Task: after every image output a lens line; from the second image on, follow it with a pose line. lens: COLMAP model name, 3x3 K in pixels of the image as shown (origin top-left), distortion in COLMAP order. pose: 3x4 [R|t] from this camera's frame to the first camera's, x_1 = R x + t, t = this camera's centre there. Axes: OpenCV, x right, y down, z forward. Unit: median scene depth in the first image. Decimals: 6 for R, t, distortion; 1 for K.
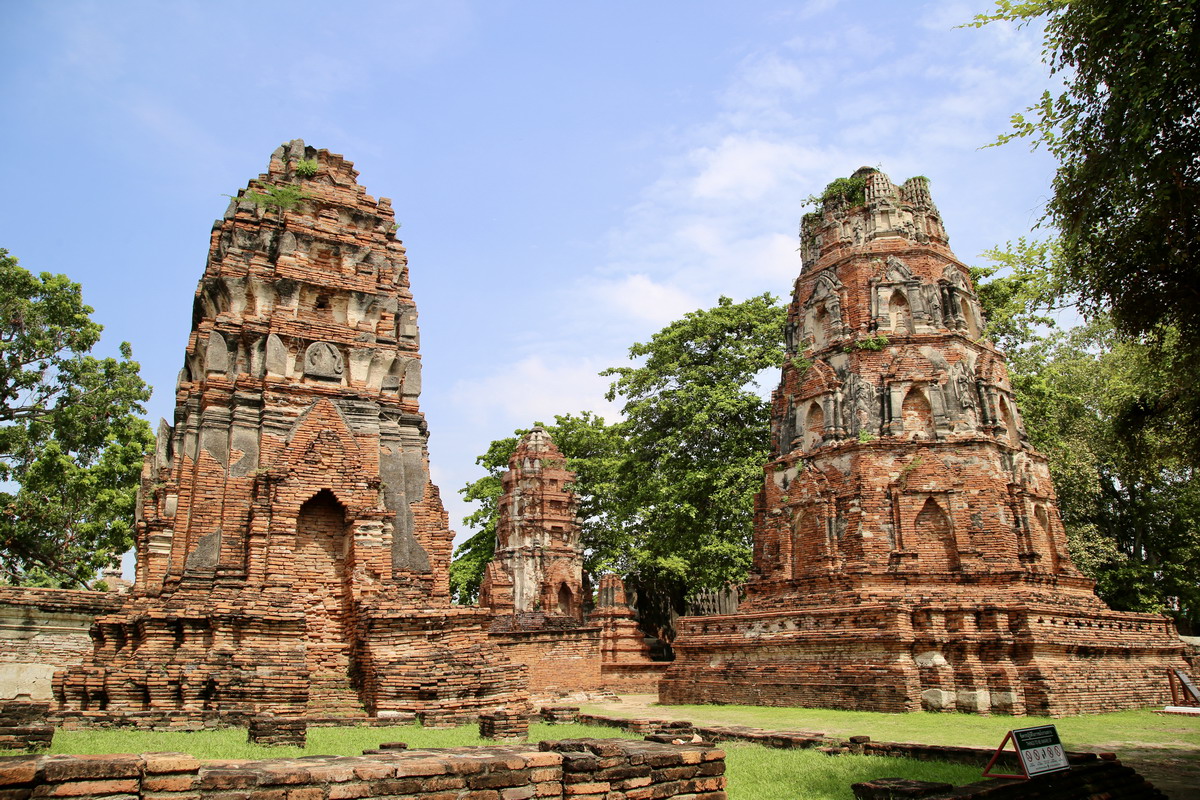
lens RADIAL K [[870.3, 0, 600.0], [0, 870.3, 400.0], [0, 0, 1]] dist [-0.135620, 0.075410]
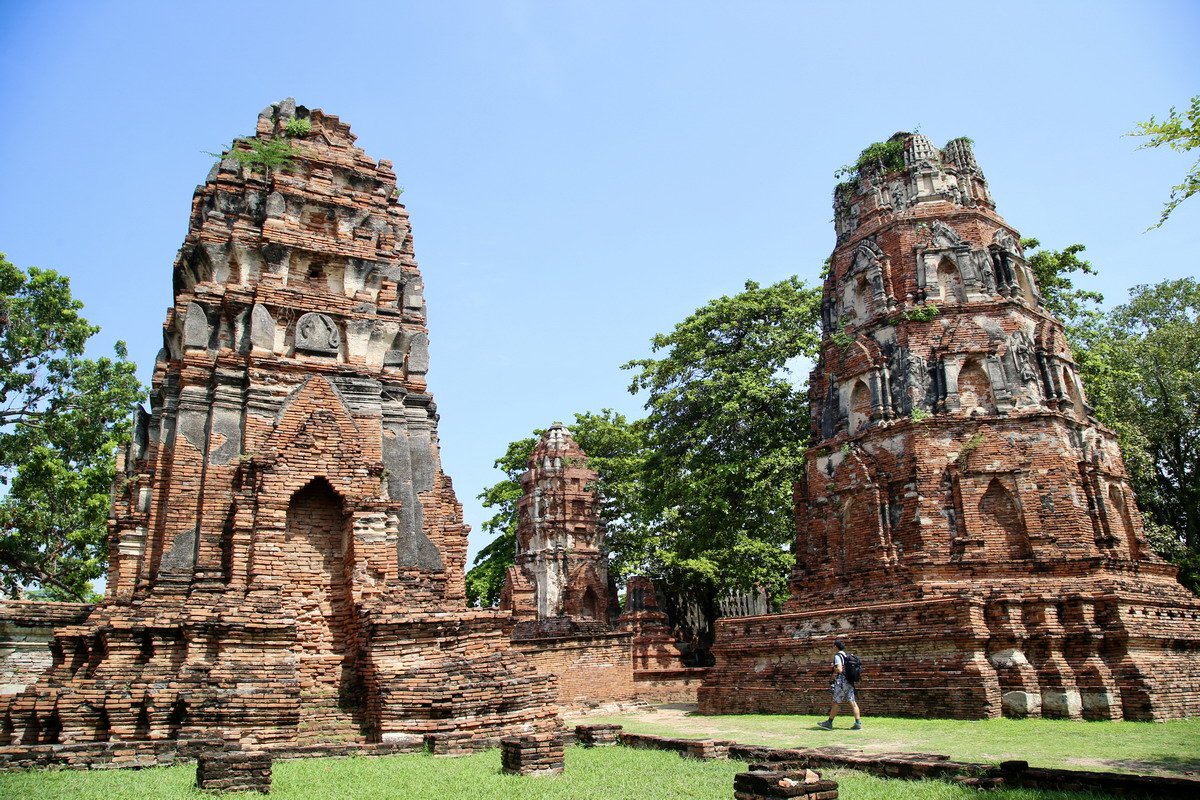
lens RADIAL K [[870.3, 0, 600.0], [0, 870.3, 400.0], [0, 0, 1]] dist [-0.135620, 0.075410]
pose [[0.999490, -0.025625, -0.019049, -0.013684], [0.025474, 0.999642, -0.008127, 0.031531], [0.019251, 0.007638, 0.999786, 0.106452]]
